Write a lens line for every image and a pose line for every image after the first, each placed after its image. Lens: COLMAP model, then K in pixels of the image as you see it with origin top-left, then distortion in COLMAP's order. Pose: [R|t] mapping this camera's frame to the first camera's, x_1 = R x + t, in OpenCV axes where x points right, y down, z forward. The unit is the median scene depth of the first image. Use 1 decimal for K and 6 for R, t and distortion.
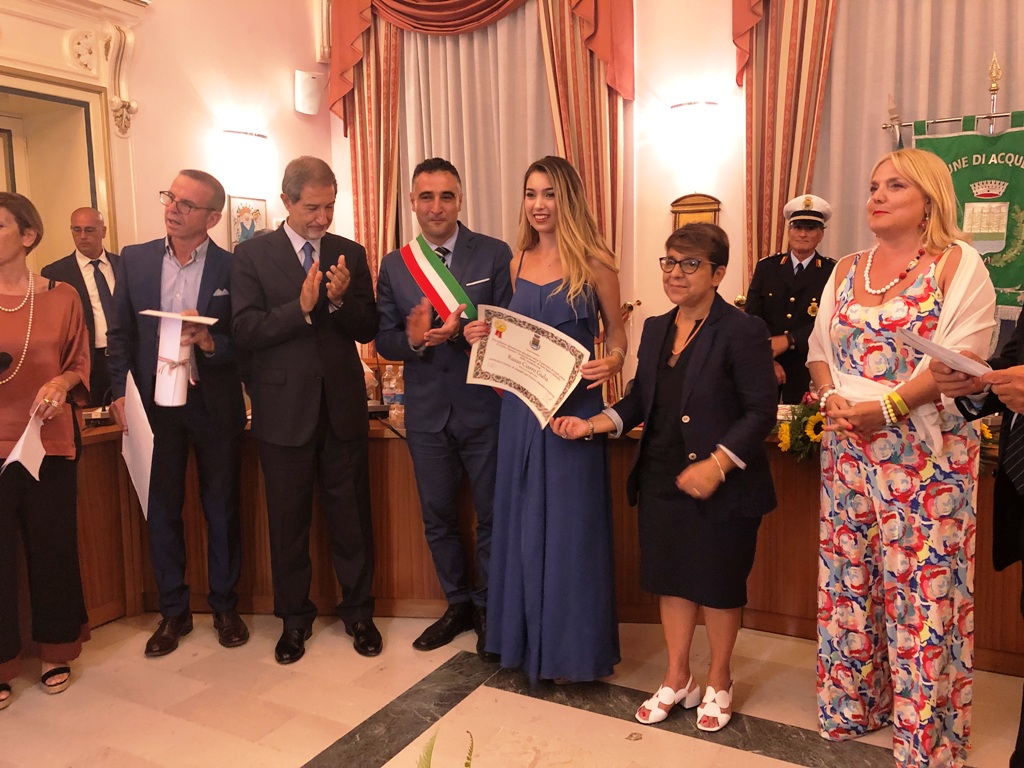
lens RADIAL K [[834.0, 0, 512.9], [0, 834.0, 376.1], [0, 0, 1]] dist [0.022163, -0.016787]
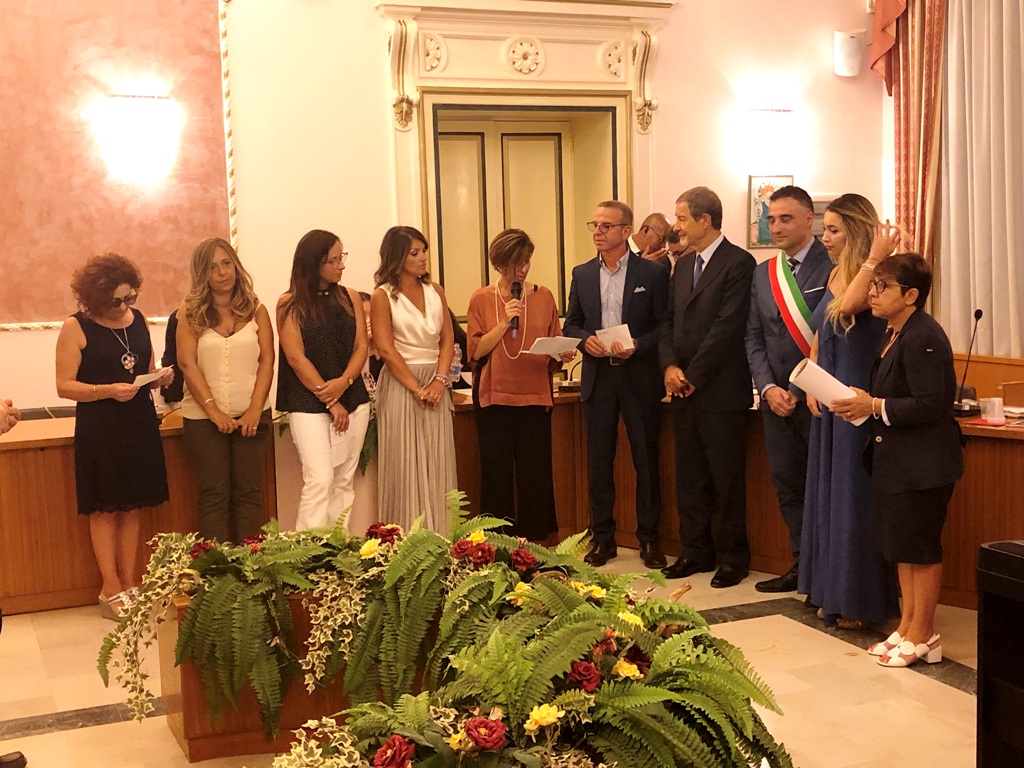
lens RADIAL K [[1343.1, 0, 520.7], [0, 1343.1, 368.8], [0, 0, 1]] dist [0.063290, 0.000000]
pose [[0.787074, 0.055516, -0.614355, 0.498871], [-0.053666, 0.998328, 0.021460, -0.011757], [0.614519, 0.016079, 0.788738, -0.466119]]
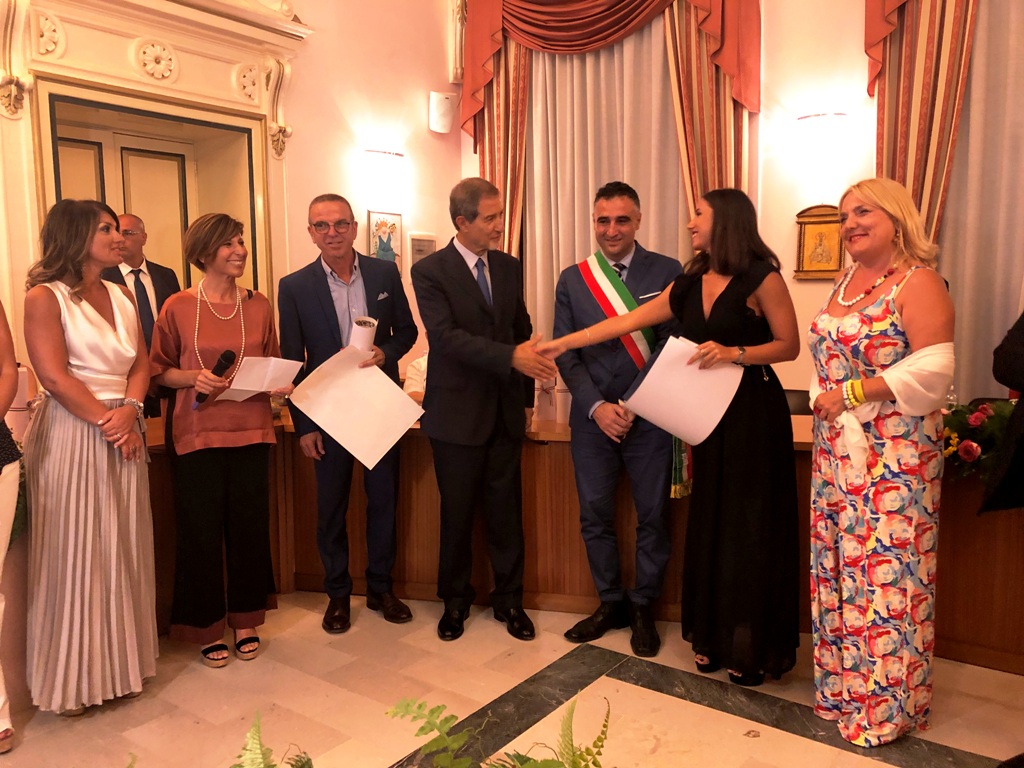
lens RADIAL K [[834.0, 0, 502.7], [0, 834.0, 370.6], [0, 0, 1]] dist [0.022163, -0.016787]
pose [[0.989112, 0.019461, -0.145875, -0.009114], [-0.021416, 0.999700, -0.011846, -0.000932], [0.145601, 0.014841, 0.989232, -0.040044]]
